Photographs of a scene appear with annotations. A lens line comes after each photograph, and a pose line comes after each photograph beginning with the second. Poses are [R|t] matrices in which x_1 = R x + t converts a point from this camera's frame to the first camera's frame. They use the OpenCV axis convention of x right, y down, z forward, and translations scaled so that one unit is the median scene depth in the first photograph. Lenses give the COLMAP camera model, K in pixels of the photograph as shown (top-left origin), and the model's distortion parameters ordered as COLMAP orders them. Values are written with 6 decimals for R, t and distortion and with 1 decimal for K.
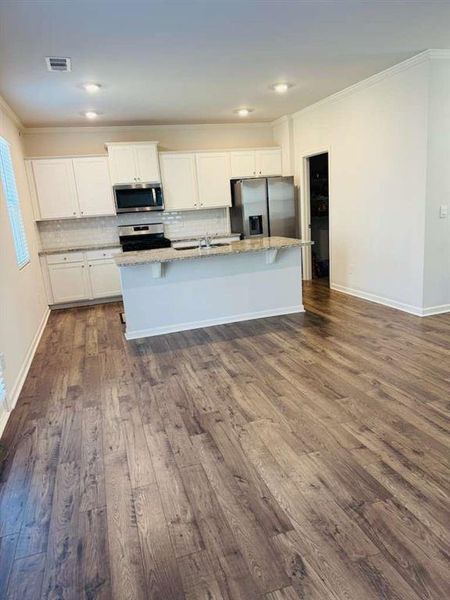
lens RADIAL K [[439.0, 0, 225.0], [0, 439.0, 300.0], [0, 0, 1]] dist [-0.001561, 0.000299]
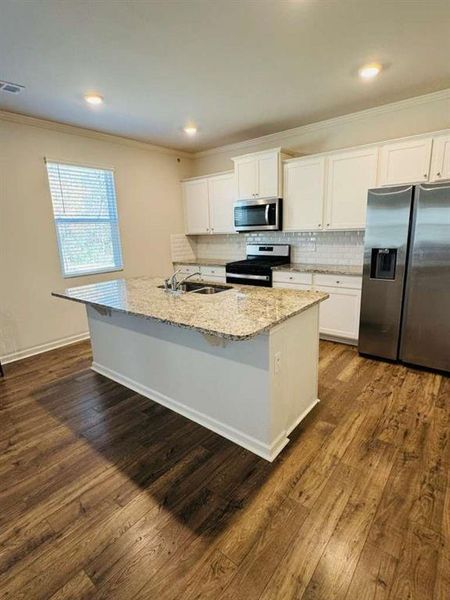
lens RADIAL K [[293.4, 0, 225.0], [0, 293.4, 300.0], [0, 0, 1]] dist [-0.036055, 0.000008]
pose [[0.546564, 0.240131, -0.802250, 0.296596], [-0.178712, 0.969383, 0.168403, -0.153924], [0.818126, 0.051329, 0.572744, 0.610422]]
